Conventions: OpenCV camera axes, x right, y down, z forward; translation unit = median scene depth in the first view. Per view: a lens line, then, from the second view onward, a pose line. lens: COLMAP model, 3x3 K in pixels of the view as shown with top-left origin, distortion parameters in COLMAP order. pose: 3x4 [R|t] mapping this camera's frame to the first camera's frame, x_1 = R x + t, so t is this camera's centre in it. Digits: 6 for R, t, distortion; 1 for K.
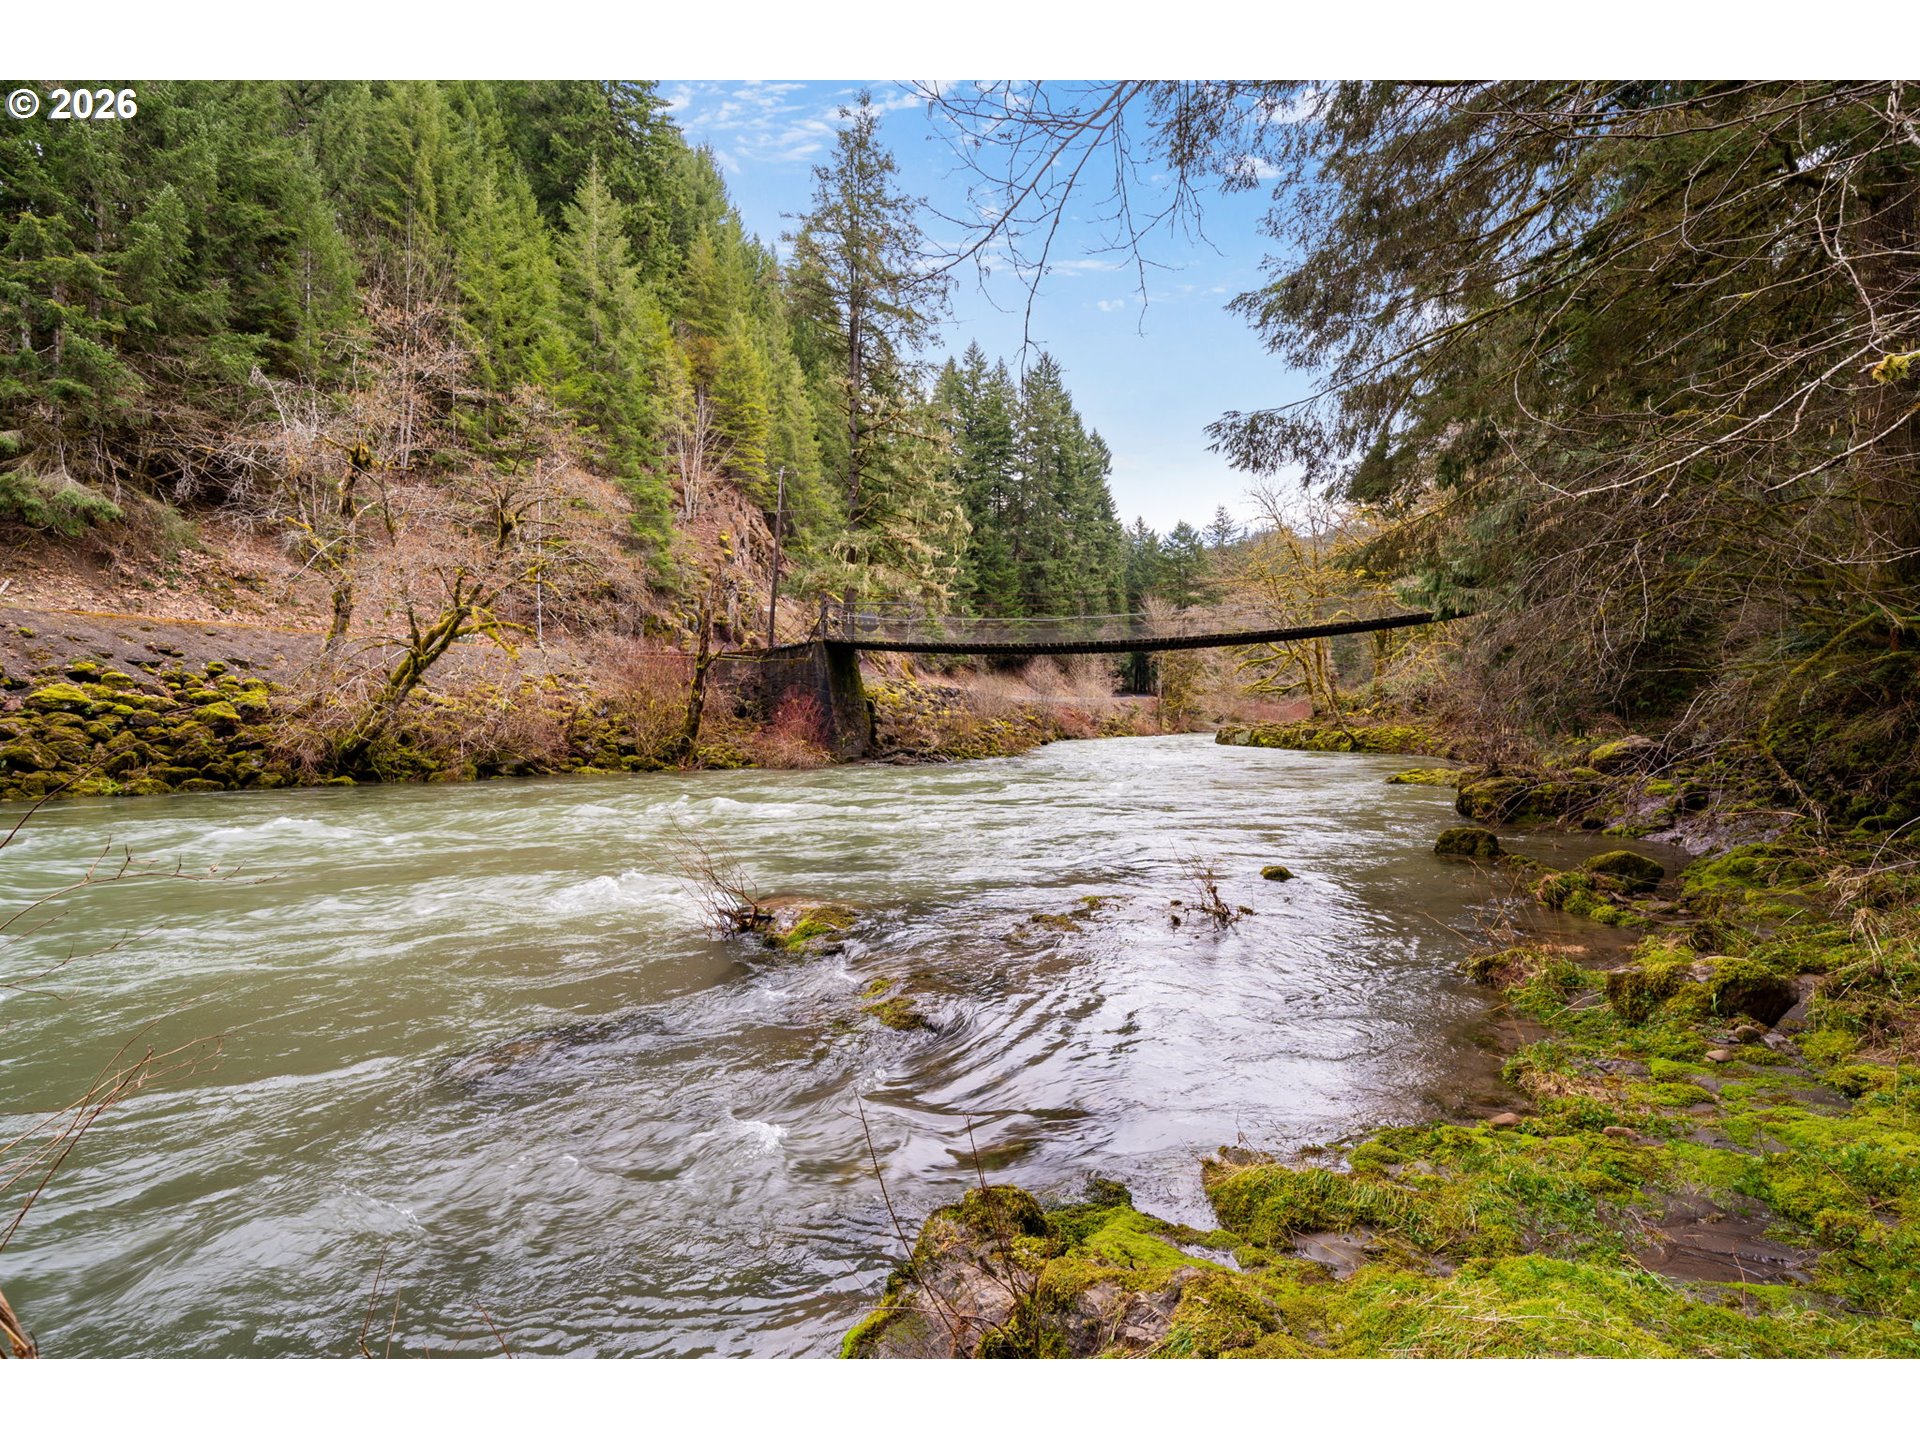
lens RADIAL K [[845.5, 0, 958.9], [0, 845.5, 730.4], [0, 0, 1]] dist [0.002685, -0.000209]
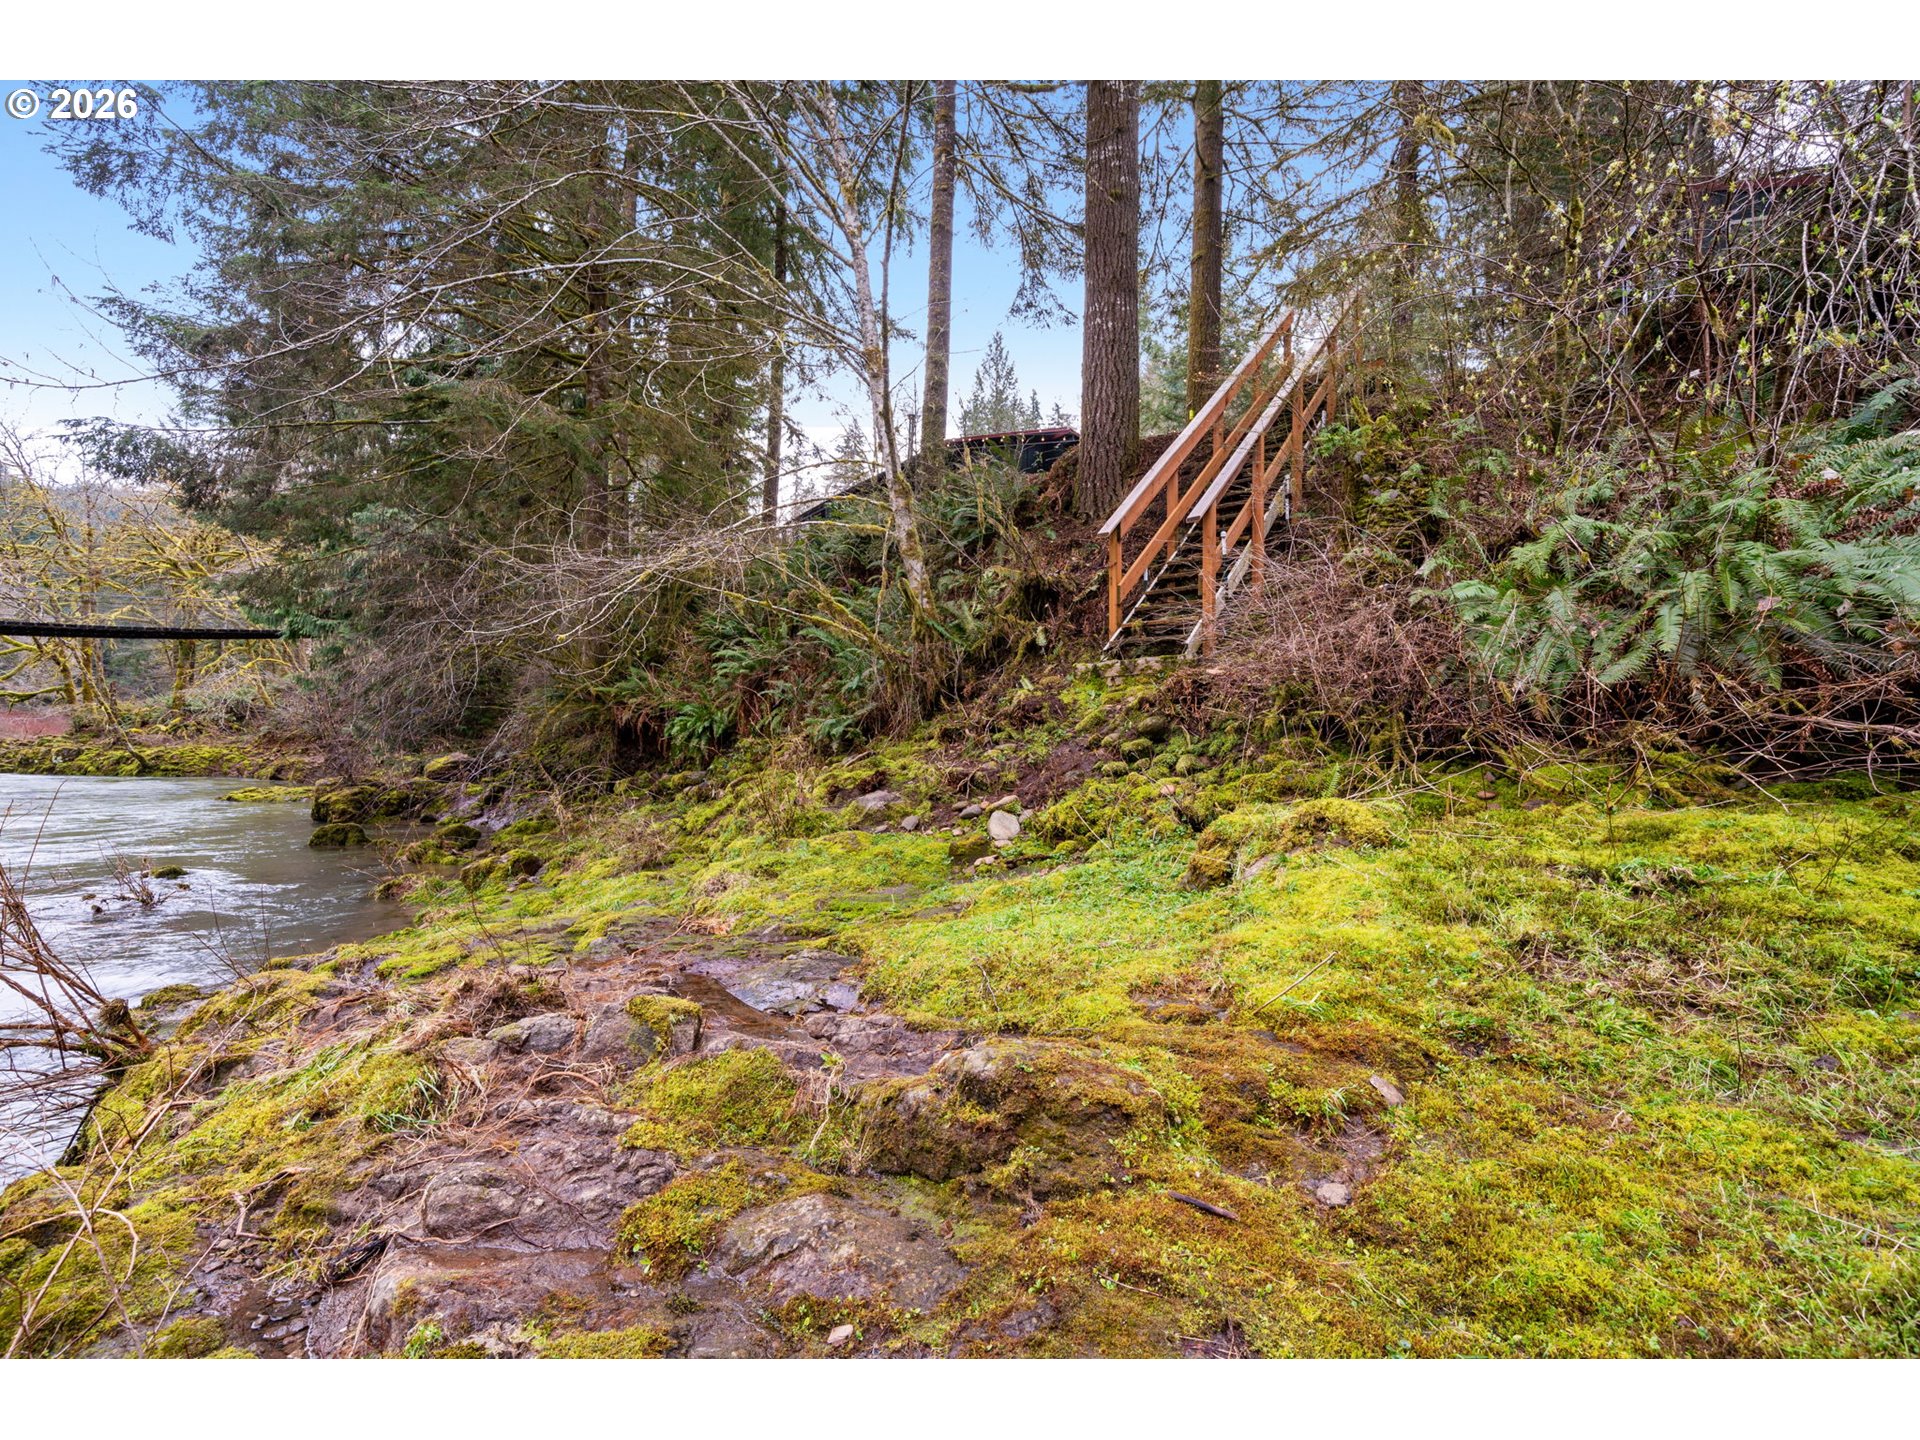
lens RADIAL K [[845.5, 0, 958.9], [0, 845.5, 730.4], [0, 0, 1]] dist [0.002685, -0.000209]
pose [[0.342852, 0.033889, 0.938778, -0.183734], [-0.007548, 0.999416, -0.033321, 0.009958], [-0.939359, 0.004338, 0.342908, -0.198931]]
